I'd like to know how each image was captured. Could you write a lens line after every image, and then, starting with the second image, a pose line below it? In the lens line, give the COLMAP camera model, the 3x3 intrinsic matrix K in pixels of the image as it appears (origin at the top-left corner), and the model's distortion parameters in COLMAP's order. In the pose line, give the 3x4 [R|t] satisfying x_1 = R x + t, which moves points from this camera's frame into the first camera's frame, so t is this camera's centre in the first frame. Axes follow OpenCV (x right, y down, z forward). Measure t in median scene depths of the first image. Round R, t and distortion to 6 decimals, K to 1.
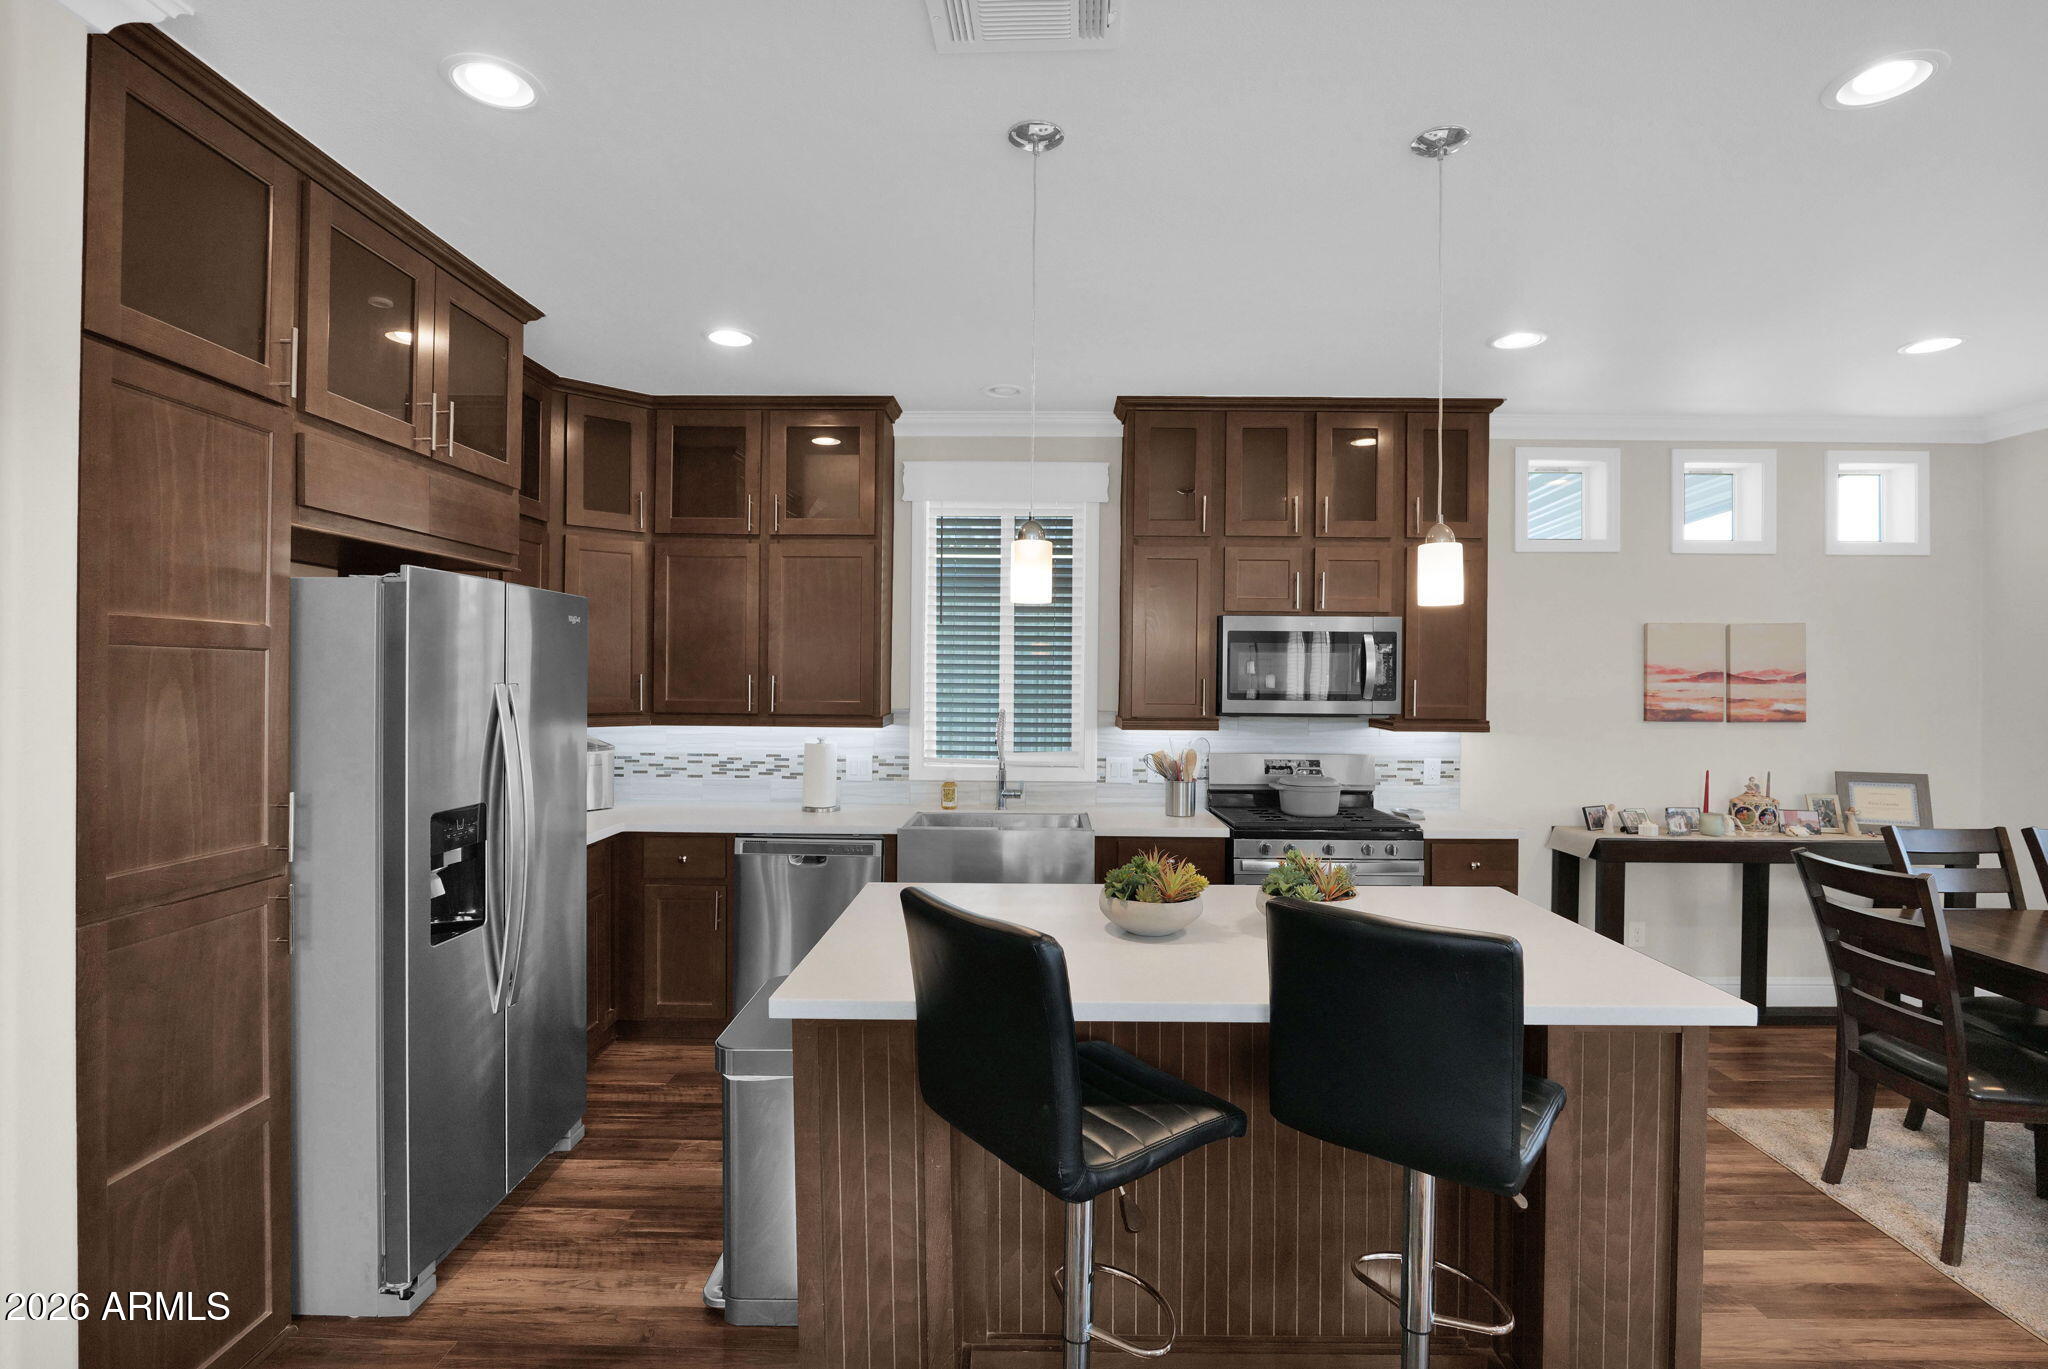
lens RADIAL K [[959.5, 0, 1027.8], [0, 959.5, 688.7], [0, 0, 1]] dist [-0.023693, 0.005125]
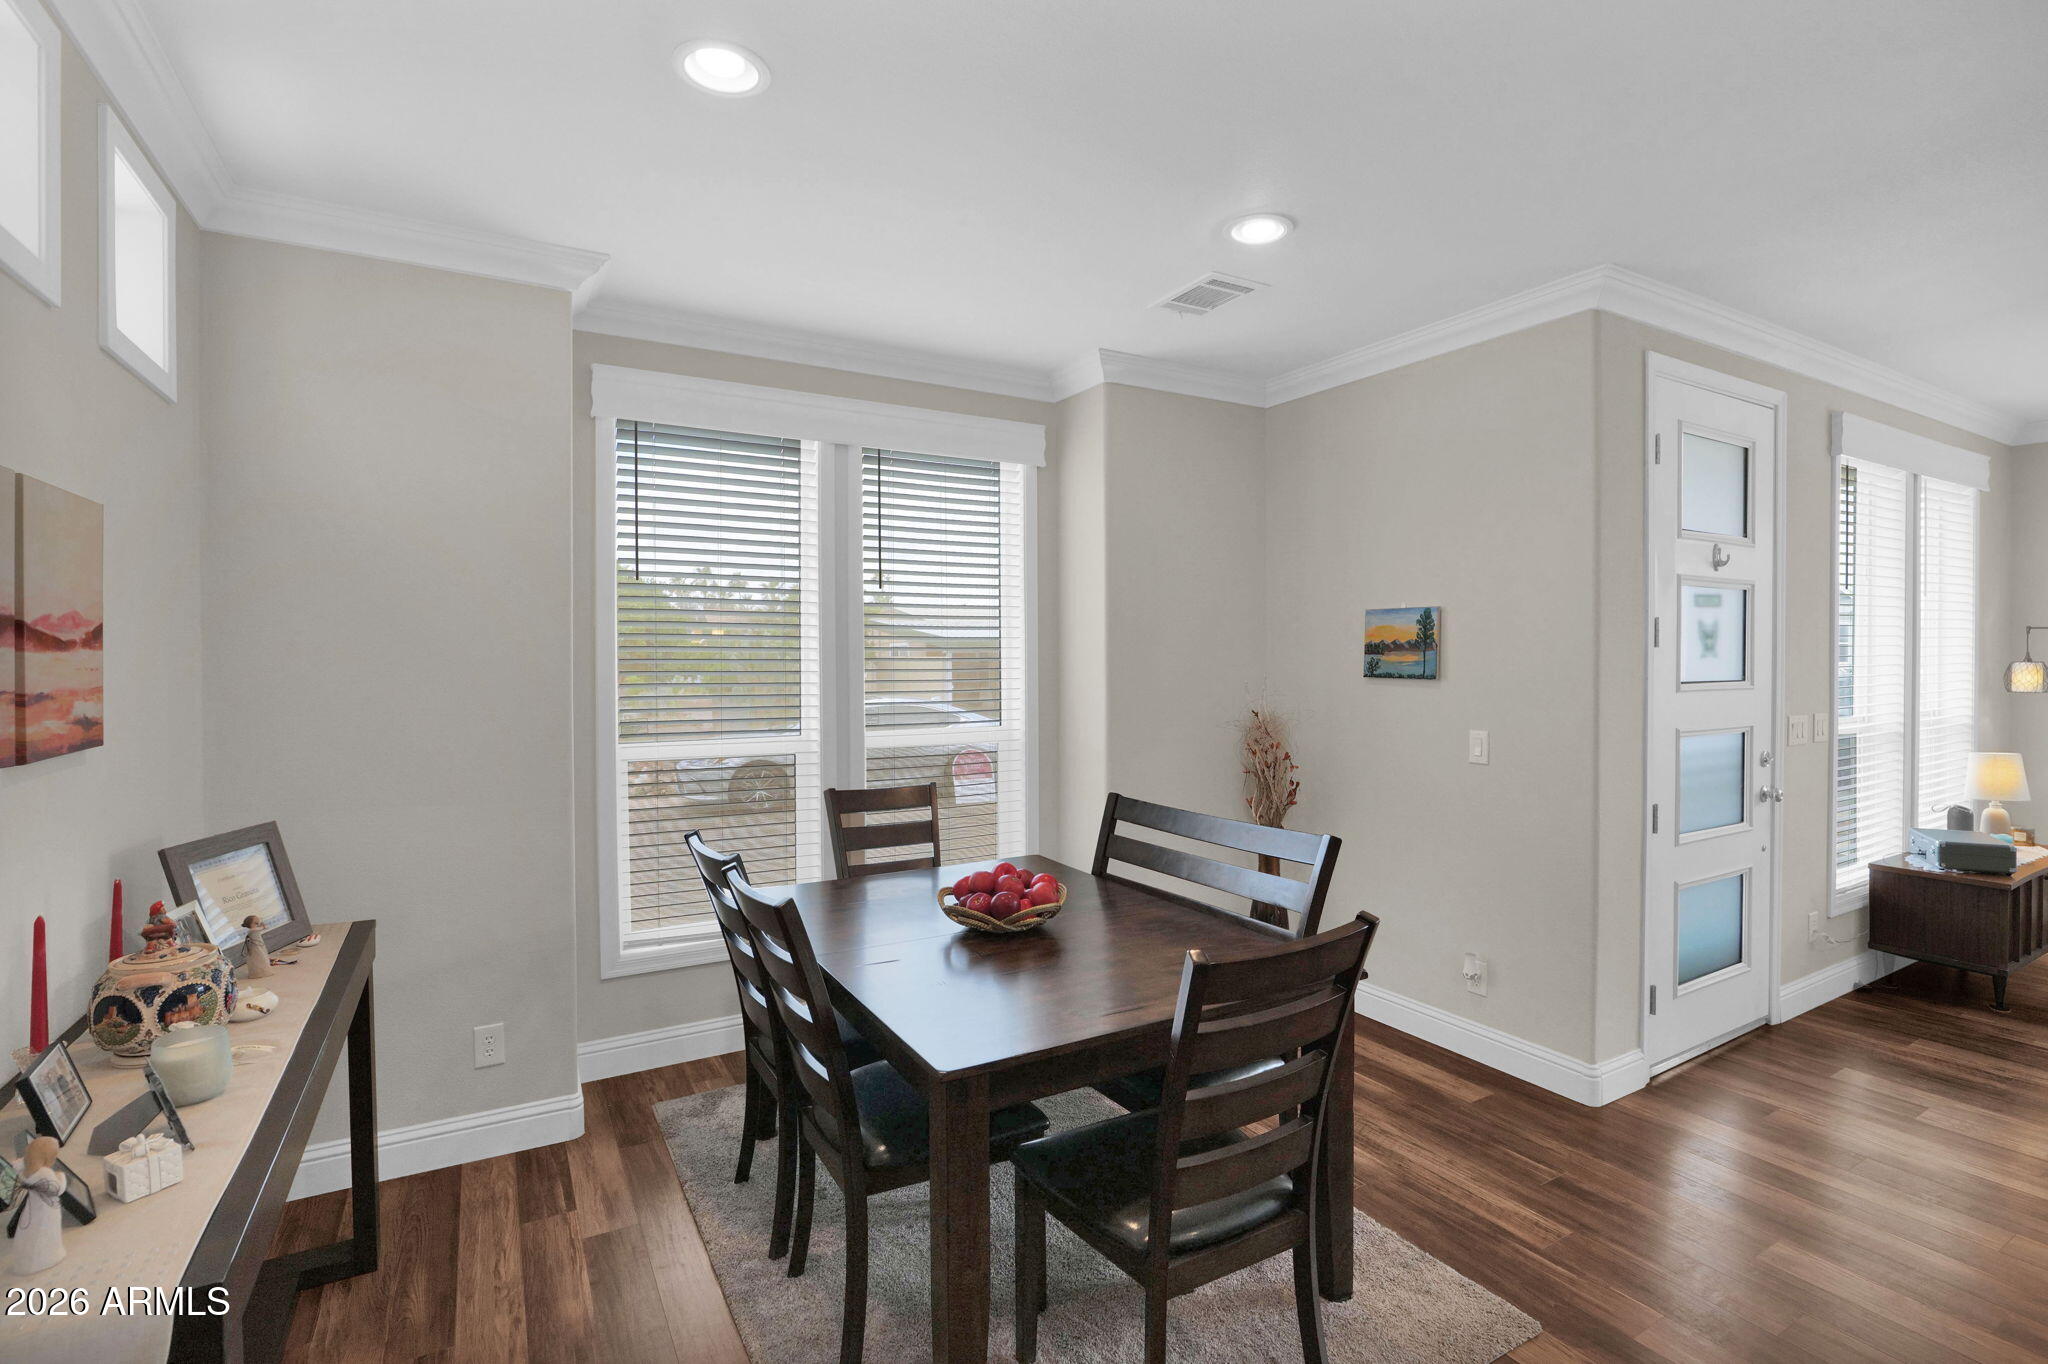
lens RADIAL K [[959.5, 0, 1046.7], [0, 959.5, 664.0], [0, 0, 1]] dist [-0.023693, 0.005125]
pose [[-0.532232, -0.008592, 0.846555, 0.267601], [0.011688, 0.999779, 0.017496, -0.001871], [-0.846518, 0.019207, -0.532014, 0.898126]]
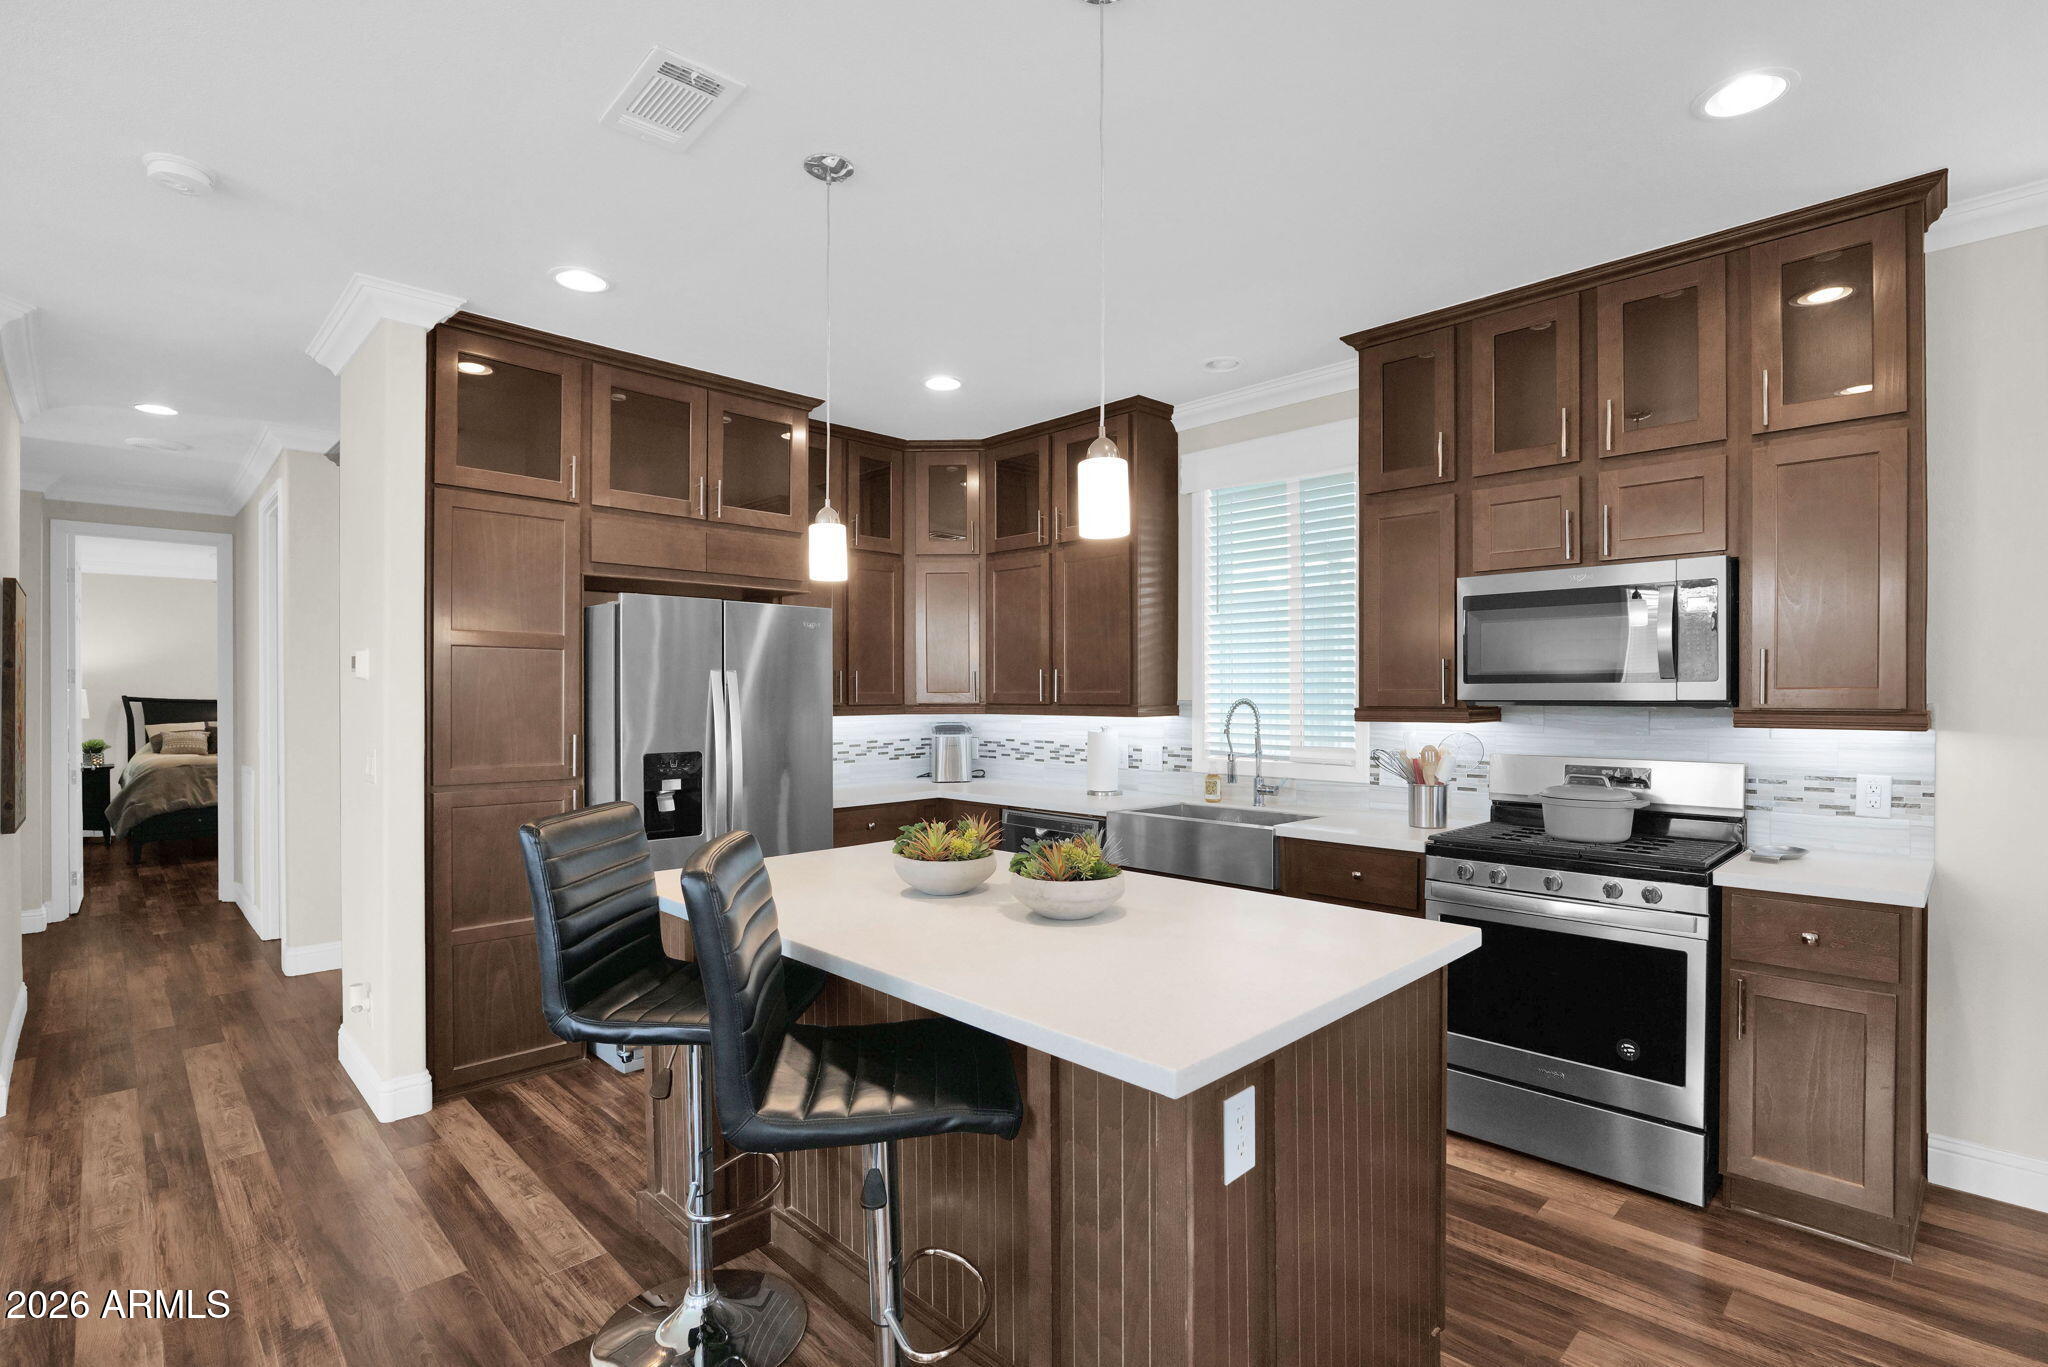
lens RADIAL K [[959.5, 0, 1029.8], [0, 959.5, 699.6], [0, 0, 1]] dist [-0.023693, 0.005125]
pose [[0.715566, -0.005992, -0.698519, 0.483309], [-0.001554, 0.999947, -0.010170, 0.032329], [0.698543, 0.008363, 0.715519, 0.177500]]
